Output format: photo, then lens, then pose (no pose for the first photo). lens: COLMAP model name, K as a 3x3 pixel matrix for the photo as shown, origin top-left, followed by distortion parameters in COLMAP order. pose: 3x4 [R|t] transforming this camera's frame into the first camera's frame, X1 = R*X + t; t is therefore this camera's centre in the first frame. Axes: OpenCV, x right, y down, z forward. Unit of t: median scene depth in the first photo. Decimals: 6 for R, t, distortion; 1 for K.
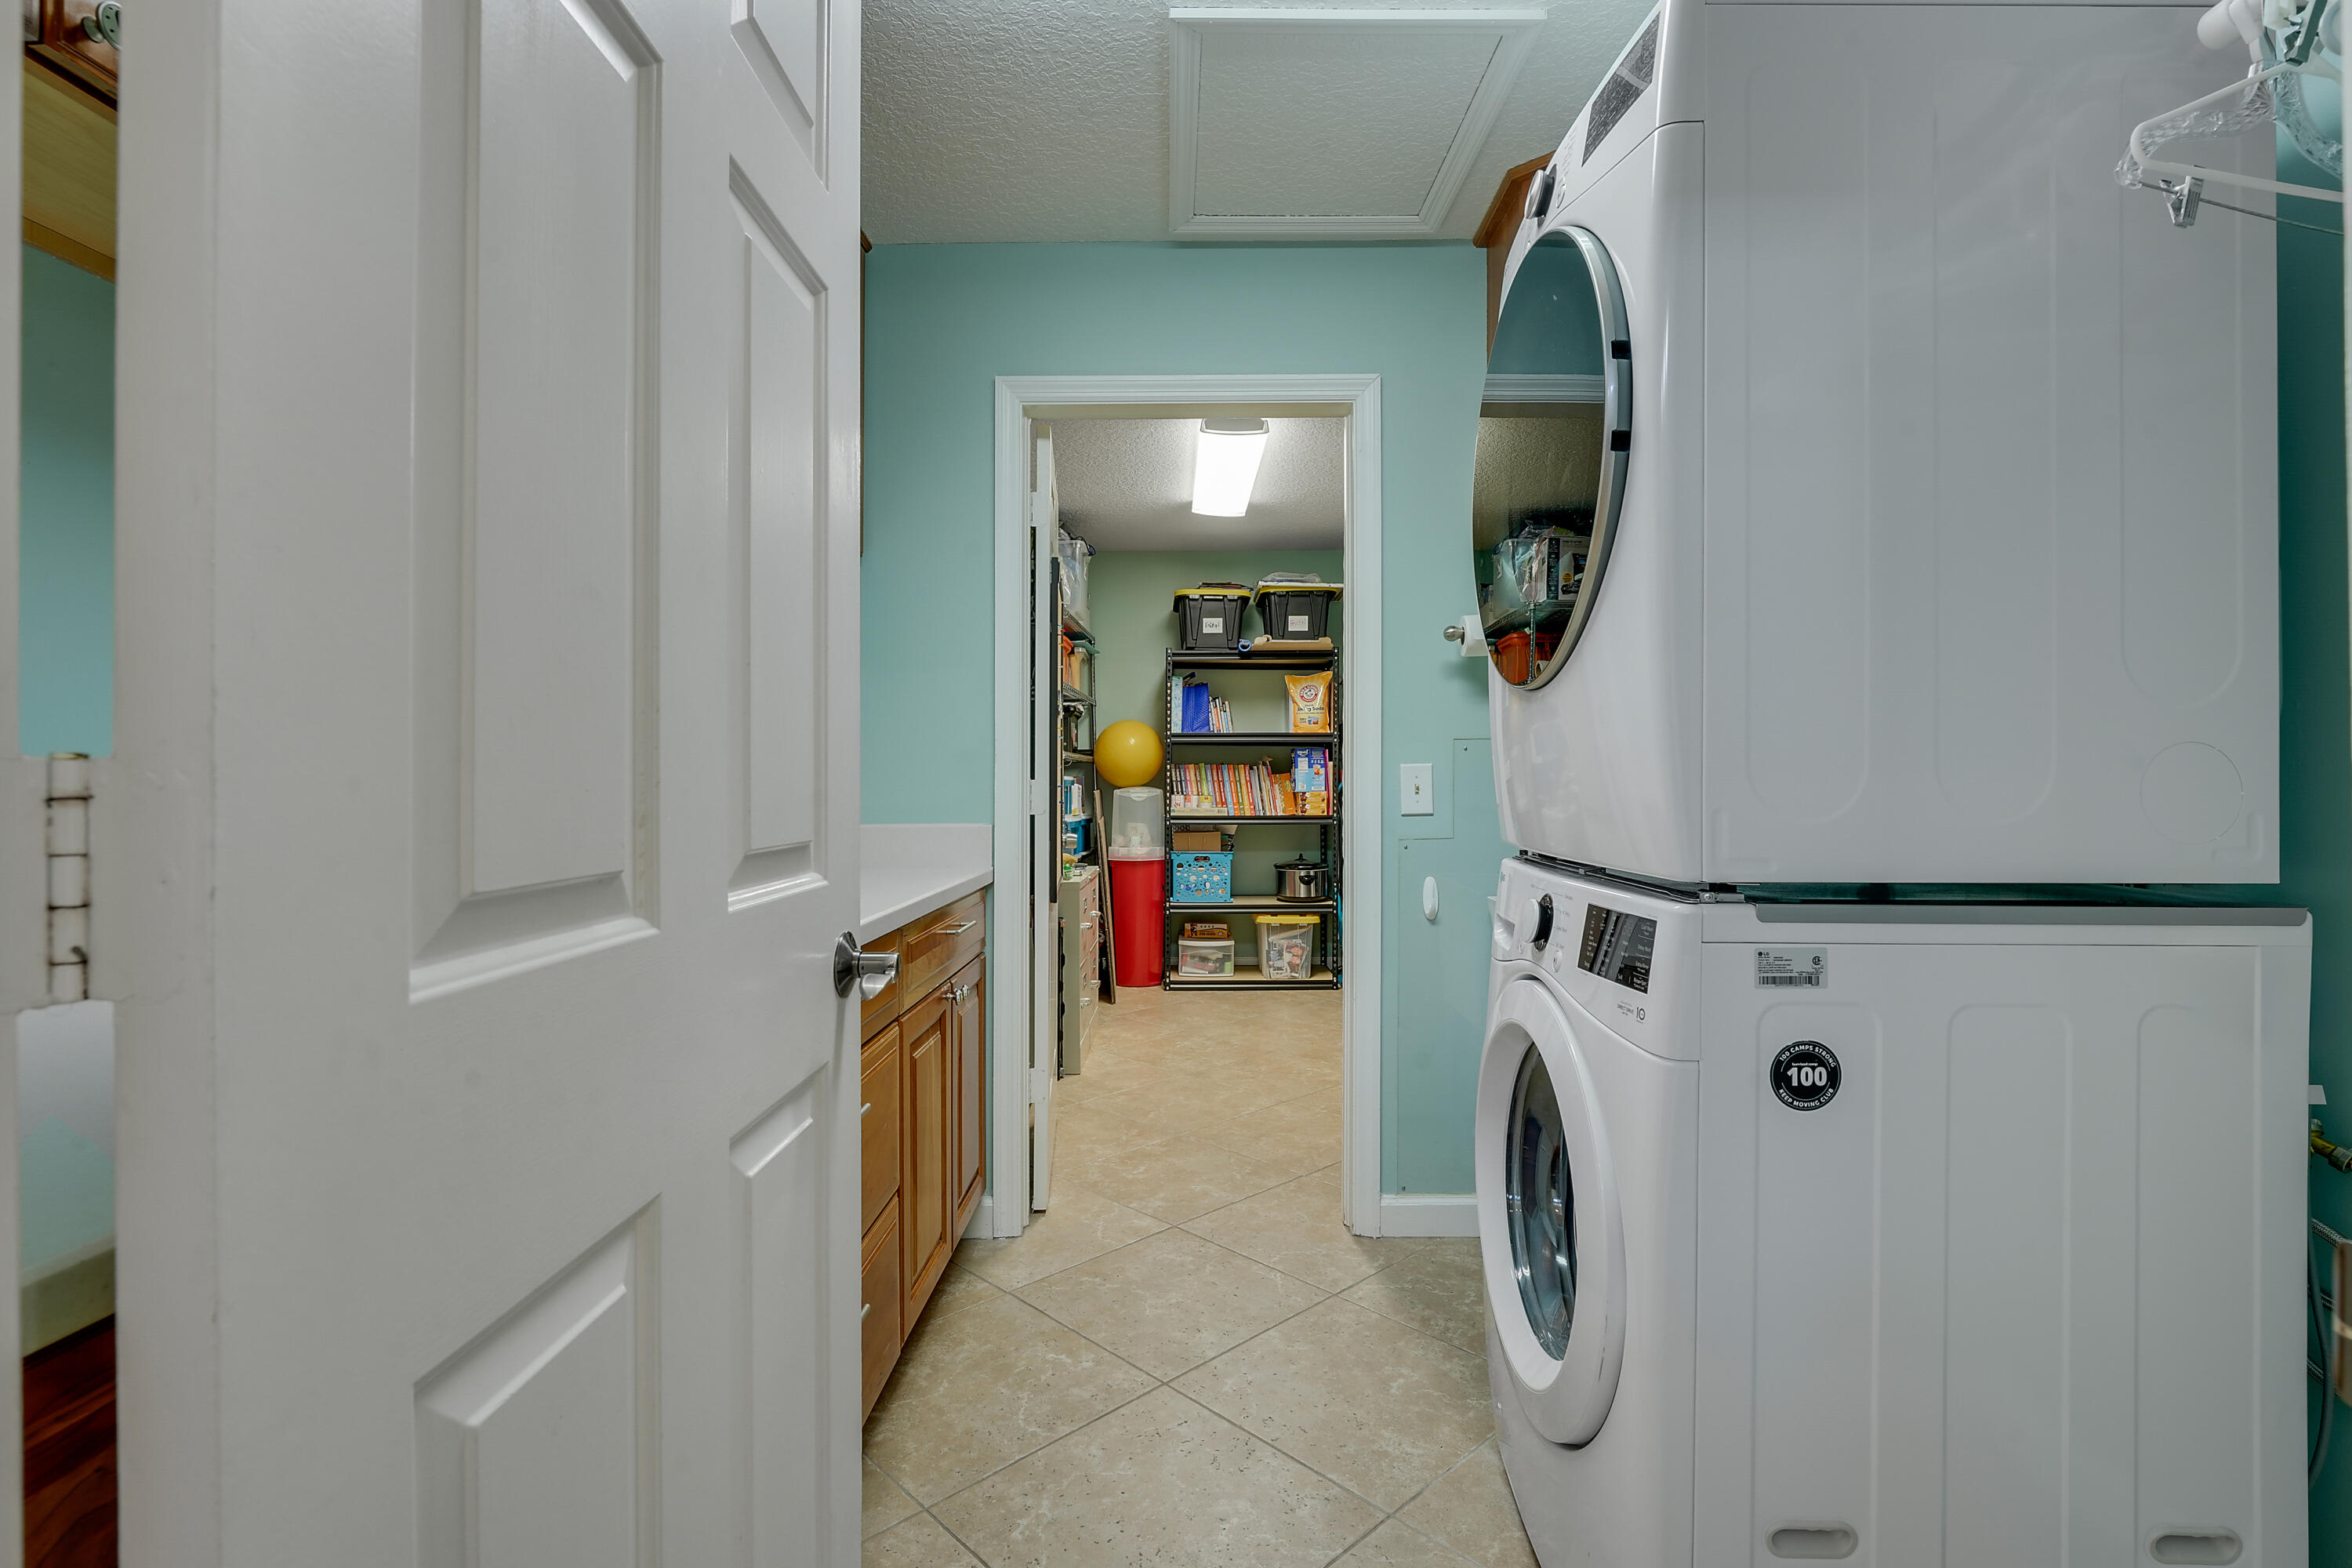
lens RADIAL K [[1062.5, 0, 1143.2], [0, 1062.5, 849.2], [0, 0, 1]] dist [0.000260, -0.000005]
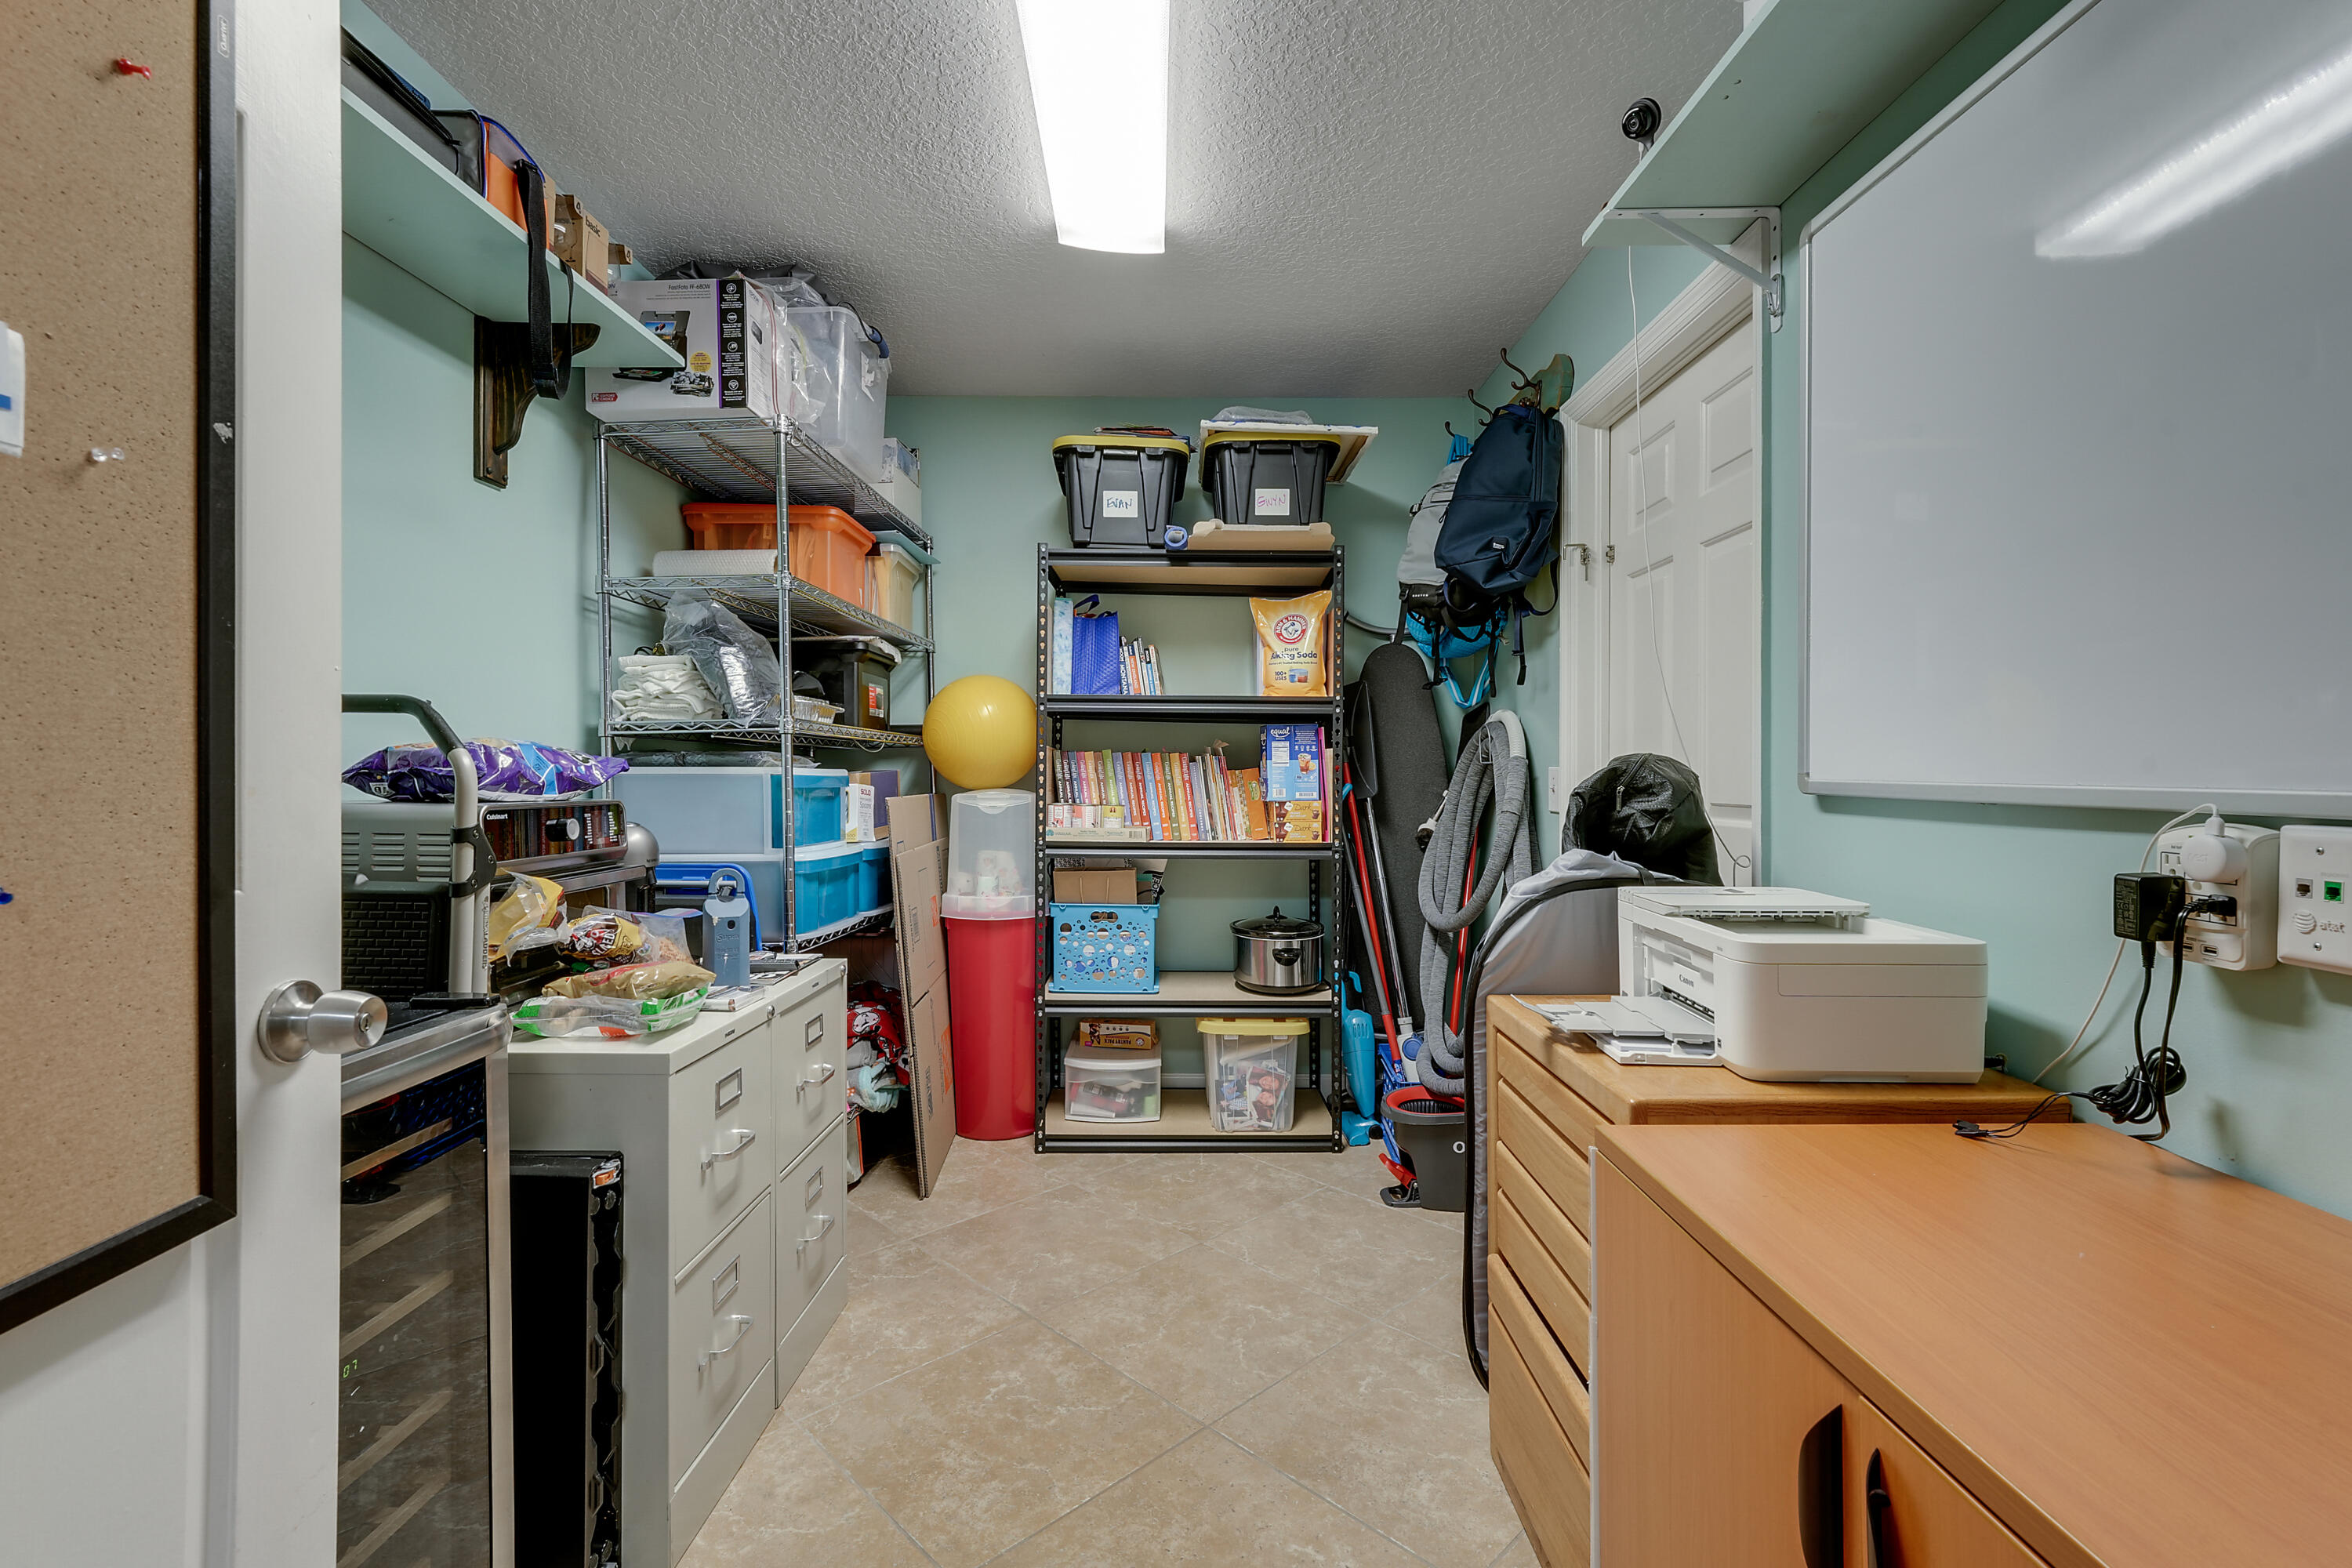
lens RADIAL K [[1007.5, 0, 1176.0], [0, 1007.5, 784.0], [0, 0, 1]] dist [0.000066, 0.000002]
pose [[0.998650, 0.010129, 0.050946, 0.065706], [-0.007091, 0.998206, -0.059447, -0.030104], [-0.051457, 0.059006, 0.996931, 0.455498]]
